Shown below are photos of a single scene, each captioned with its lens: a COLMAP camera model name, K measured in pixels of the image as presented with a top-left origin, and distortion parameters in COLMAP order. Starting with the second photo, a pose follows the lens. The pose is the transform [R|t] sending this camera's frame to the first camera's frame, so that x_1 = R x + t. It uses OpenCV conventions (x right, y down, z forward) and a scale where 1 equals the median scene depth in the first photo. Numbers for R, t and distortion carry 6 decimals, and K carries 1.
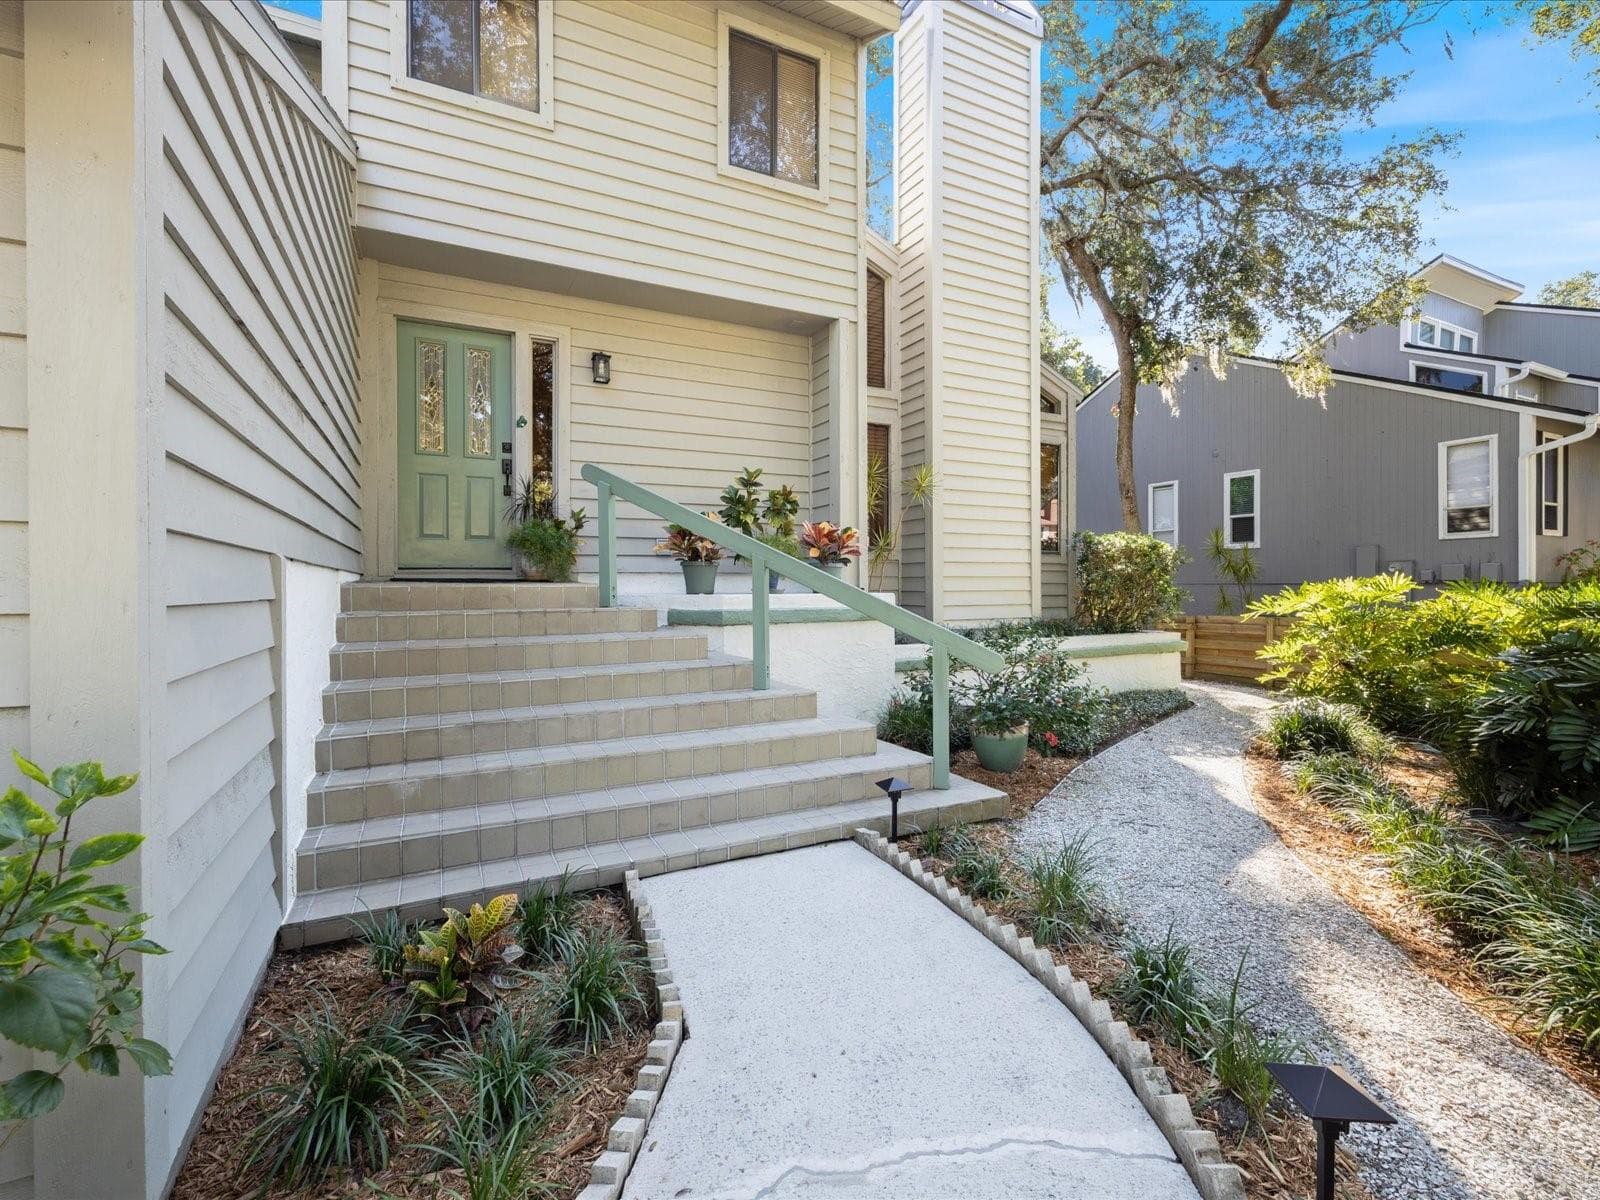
lens RADIAL K [[726.8, 0, 794.3], [0, 726.8, 592.5], [0, 0, 1]] dist [0.002819, 0.000049]
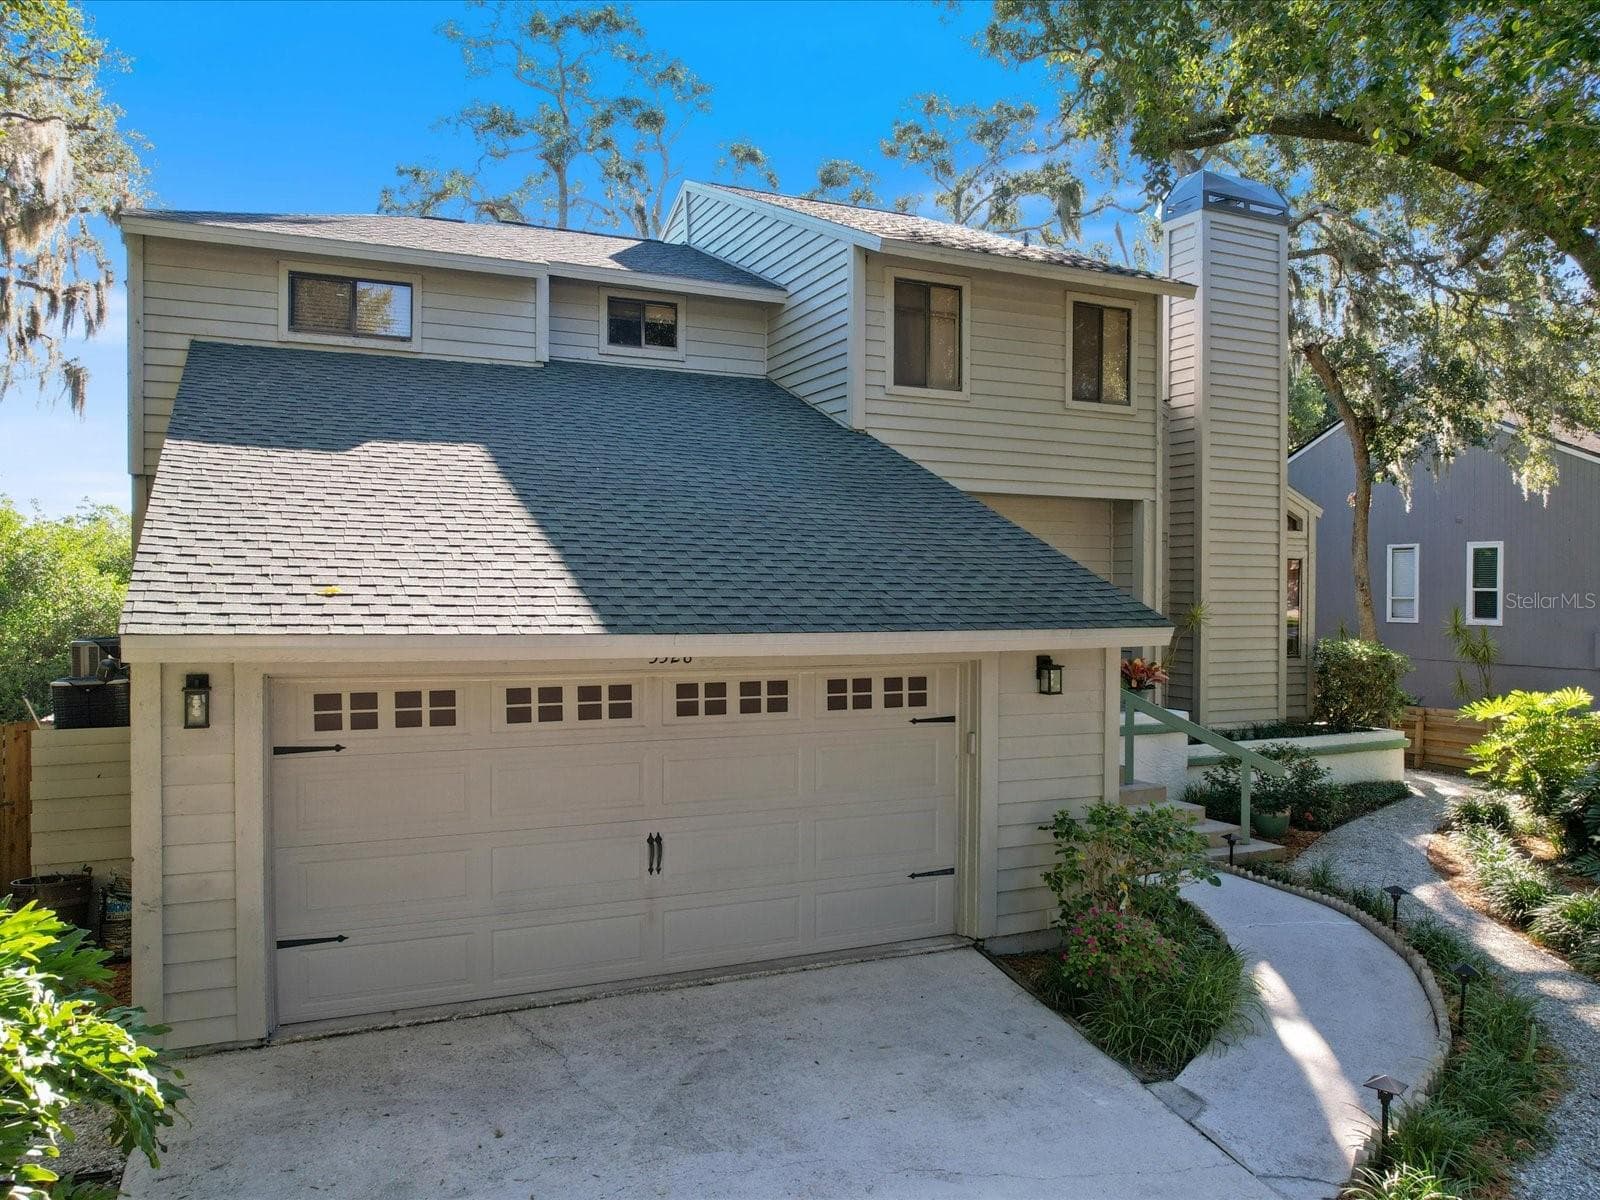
lens RADIAL K [[1156.9, 0, 806.3], [0, 1156.9, 599.1], [0, 0, 1]] dist [-0.043394, 0.000397]
pose [[0.999547, 0.011531, -0.027804, -0.417432], [-0.011563, 0.999933, -0.000982, -0.160201], [0.027790, 0.001303, 0.999613, -0.946343]]
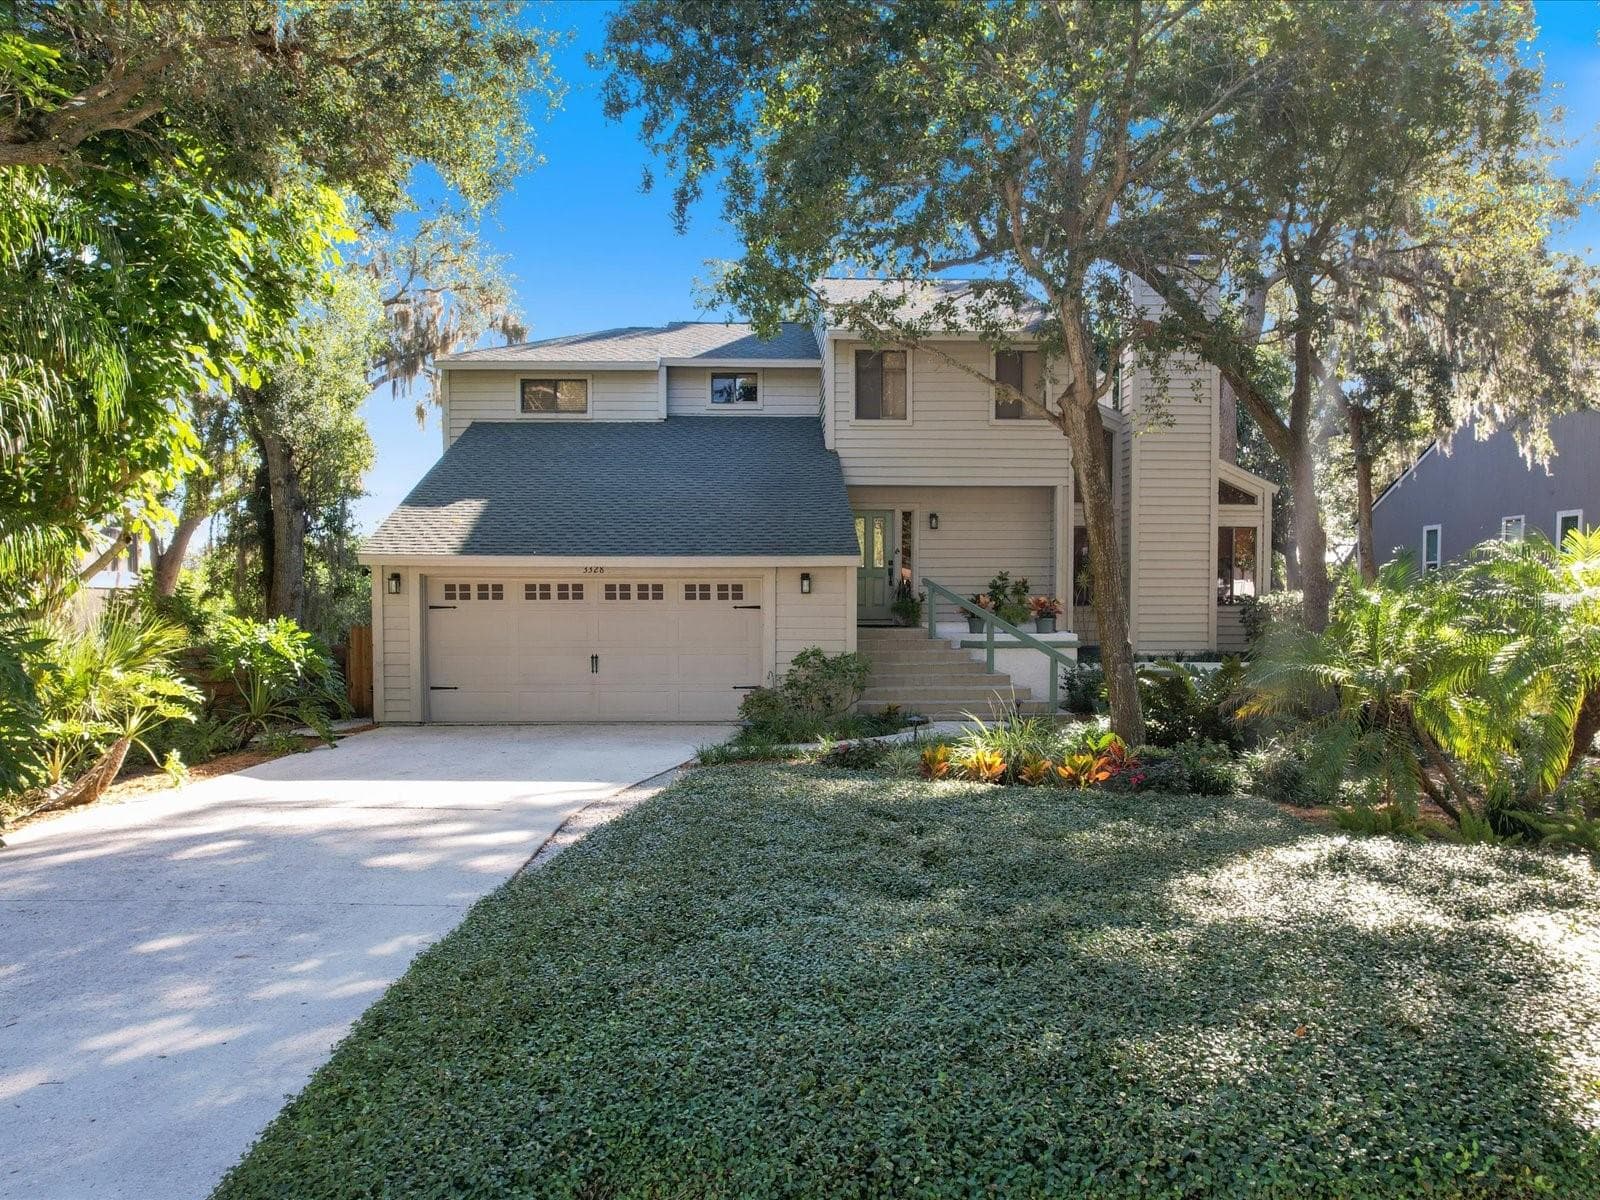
lens RADIAL K [[1182.0, 0, 801.3], [0, 1182.0, 604.3], [0, 0, 1]] dist [-0.049612, -0.001925]
pose [[0.911285, 0.007280, -0.411712, 0.605132], [-0.007282, 0.999972, 0.001564, -0.061133], [0.411712, 0.001572, 0.911312, -1.728198]]
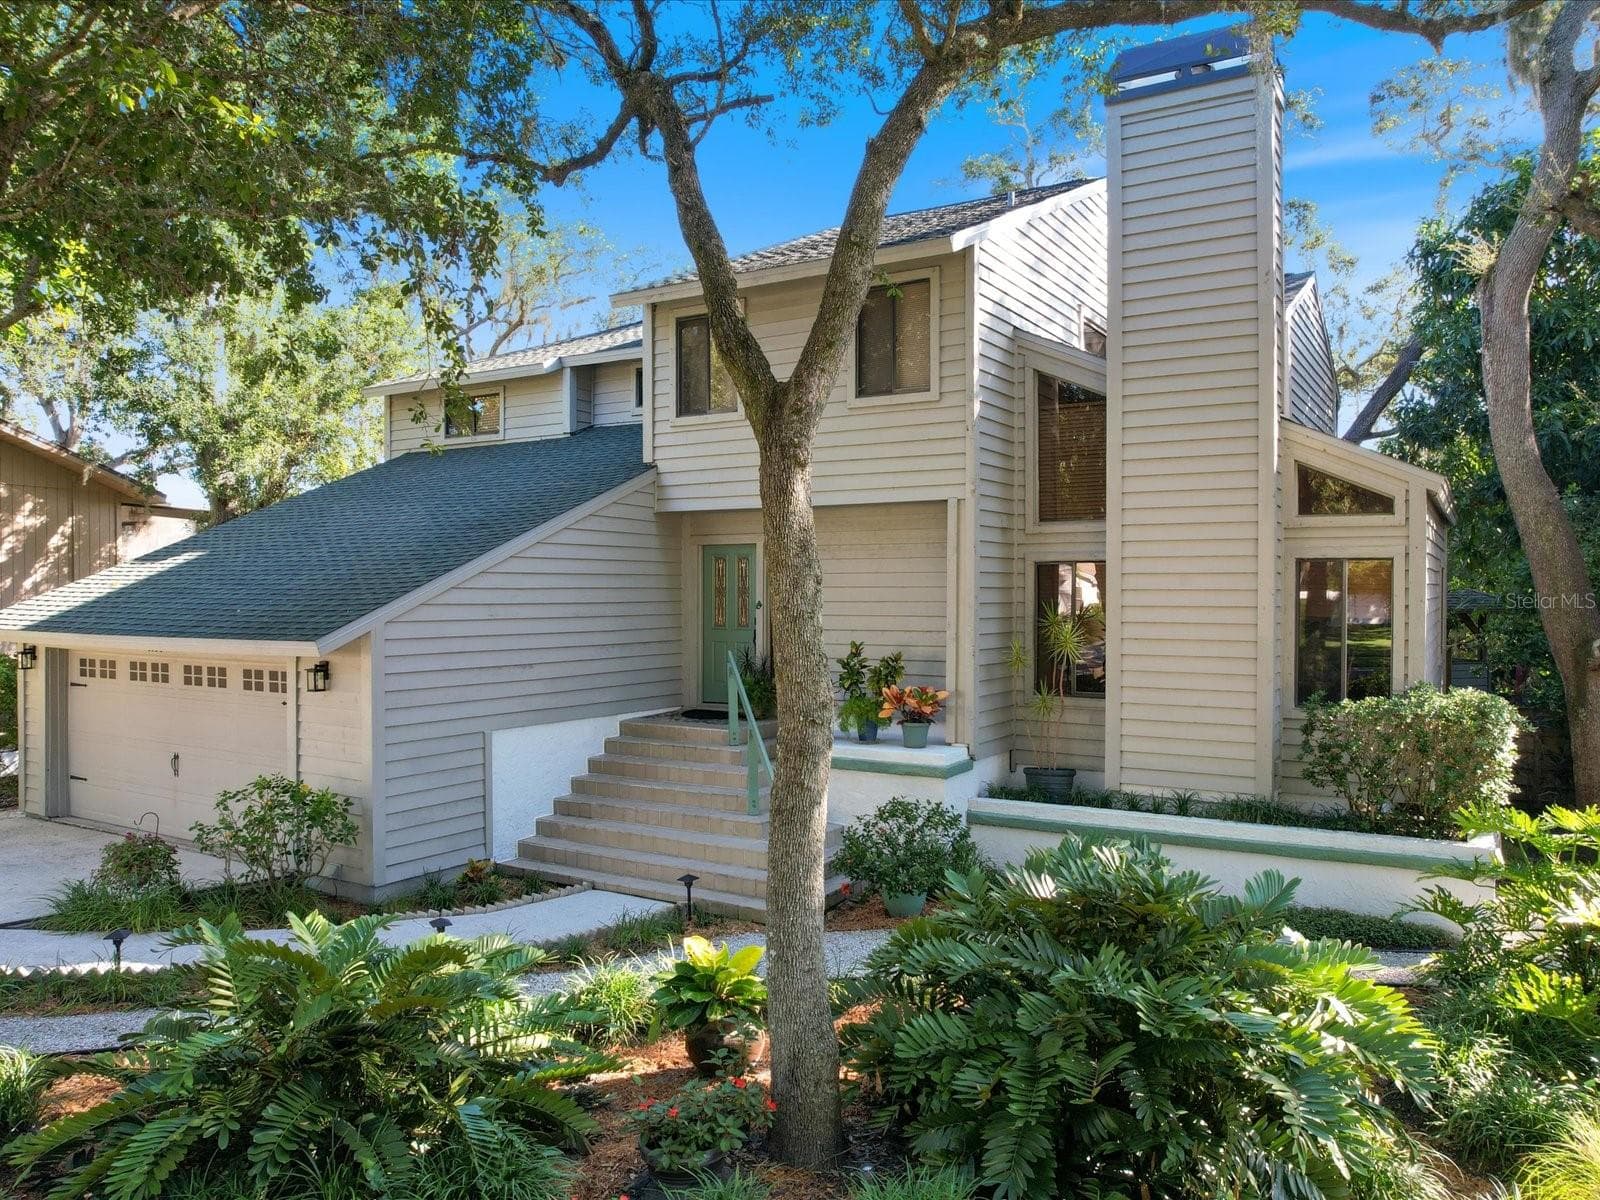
lens RADIAL K [[1156.9, 0, 801.5], [0, 1156.9, 601.4], [0, 0, 1]] dist [-0.043394, 0.000397]
pose [[0.528780, 0.013422, -0.848653, 1.226156], [-0.009001, 0.999907, 0.010205, -0.201275], [0.848711, 0.002243, 0.528852, -0.109854]]
